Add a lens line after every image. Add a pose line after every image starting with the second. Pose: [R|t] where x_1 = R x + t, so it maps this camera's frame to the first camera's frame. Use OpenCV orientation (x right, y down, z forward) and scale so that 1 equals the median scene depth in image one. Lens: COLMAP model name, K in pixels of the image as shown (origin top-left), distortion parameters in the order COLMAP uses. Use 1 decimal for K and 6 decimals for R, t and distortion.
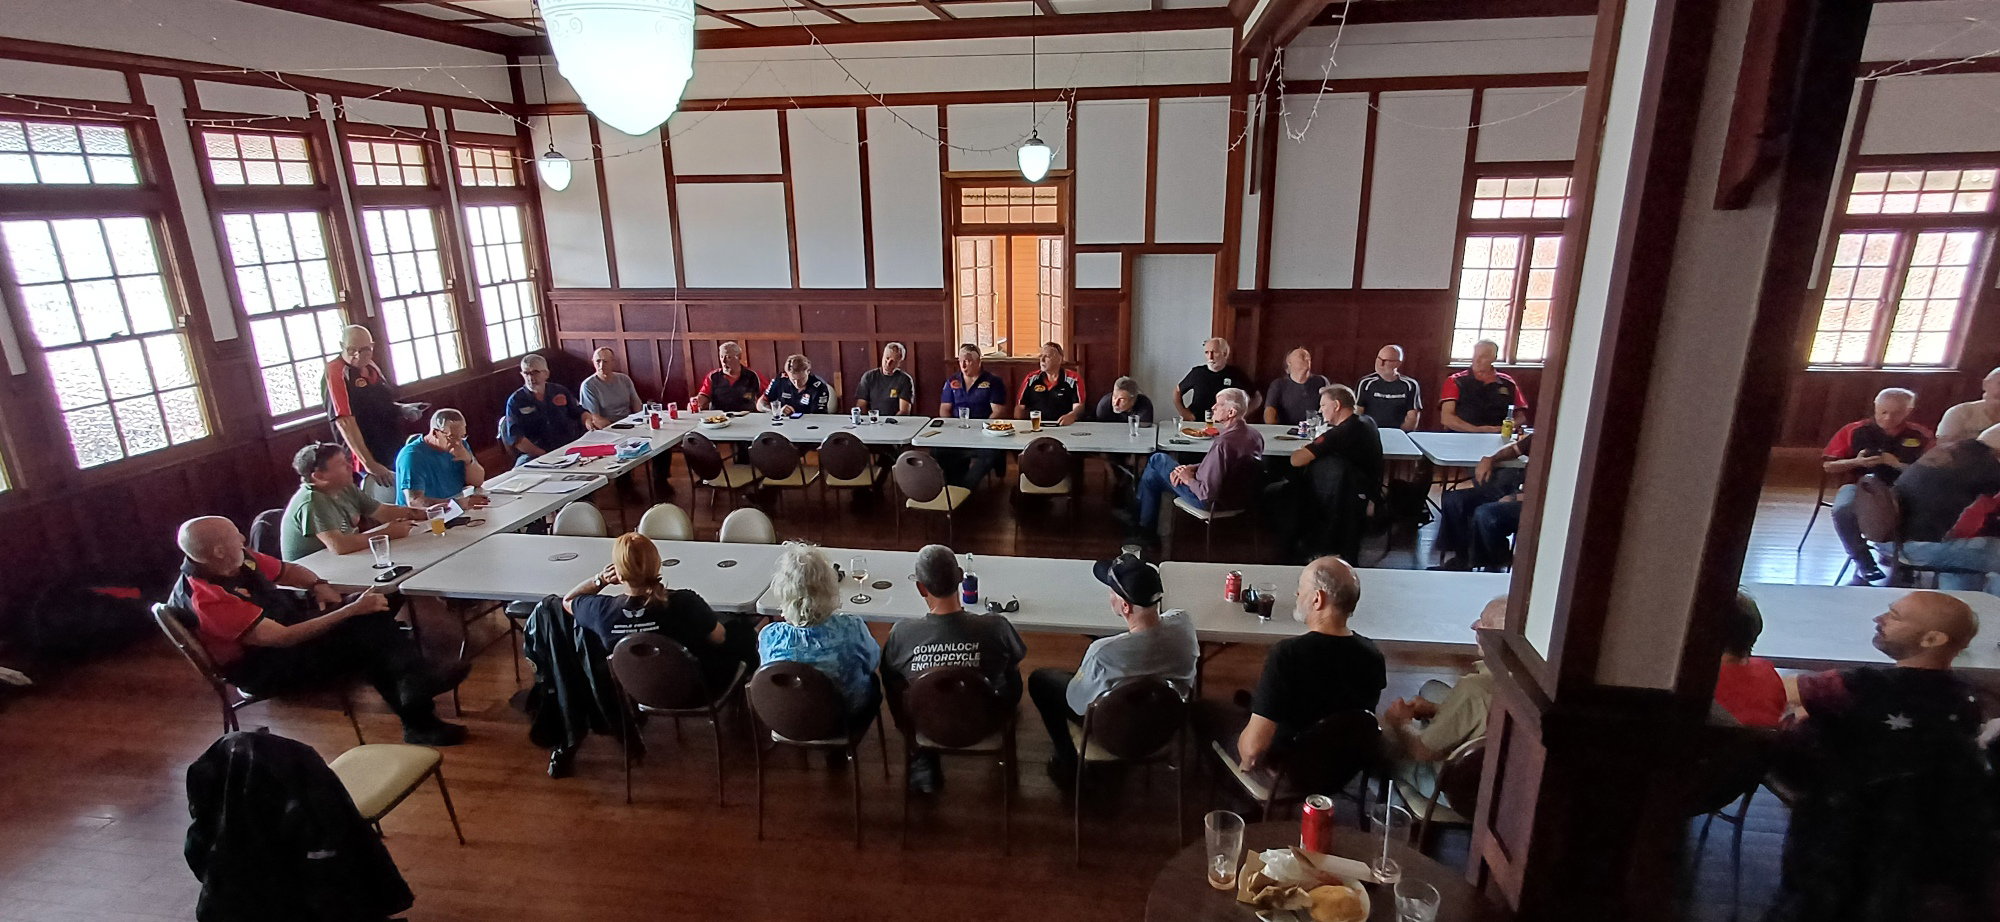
lens RADIAL K [[917.0, 0, 1010.0], [0, 917.0, 454.2], [0, 0, 1]] dist [0.003844, -0.004508]
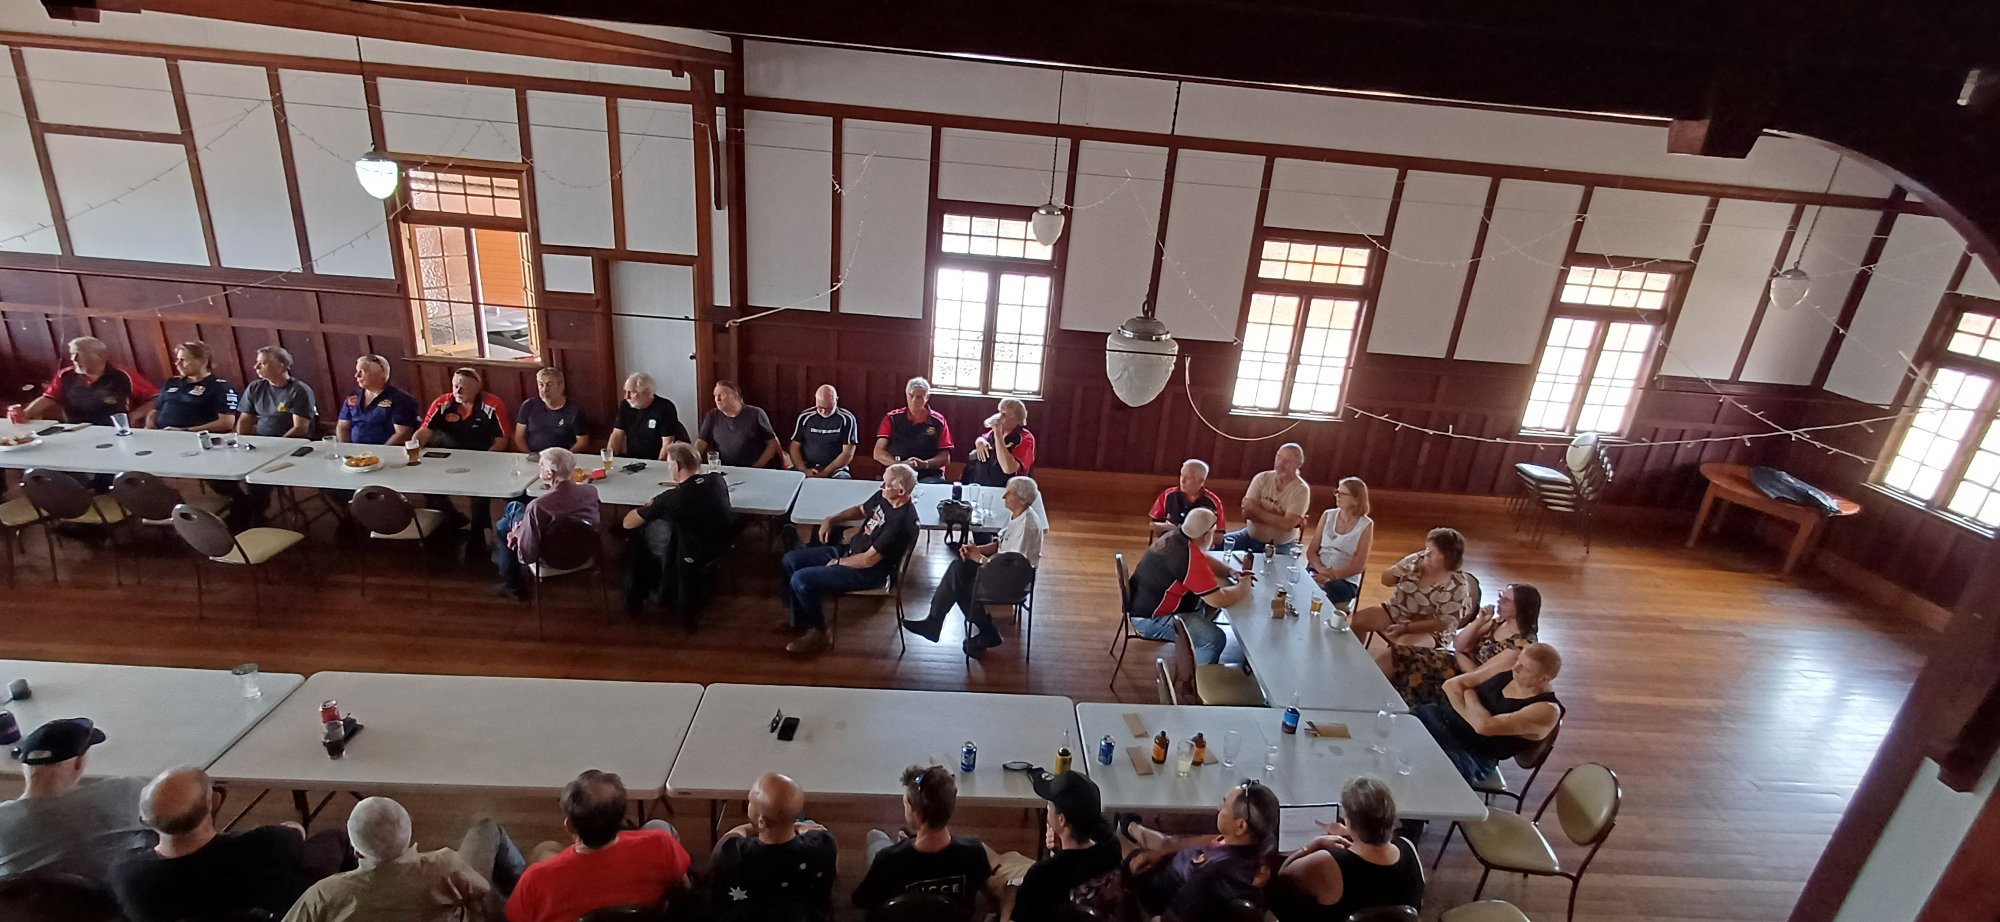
lens RADIAL K [[917.0, 0, 1009.7], [0, 917.0, 456.7], [0, 0, 1]] dist [0.003844, -0.004508]
pose [[0.976671, 0.023157, 0.213491, 0.363362], [-0.041746, 0.995677, 0.082976, -0.117275], [-0.210646, -0.089953, 0.973415, -0.032241]]
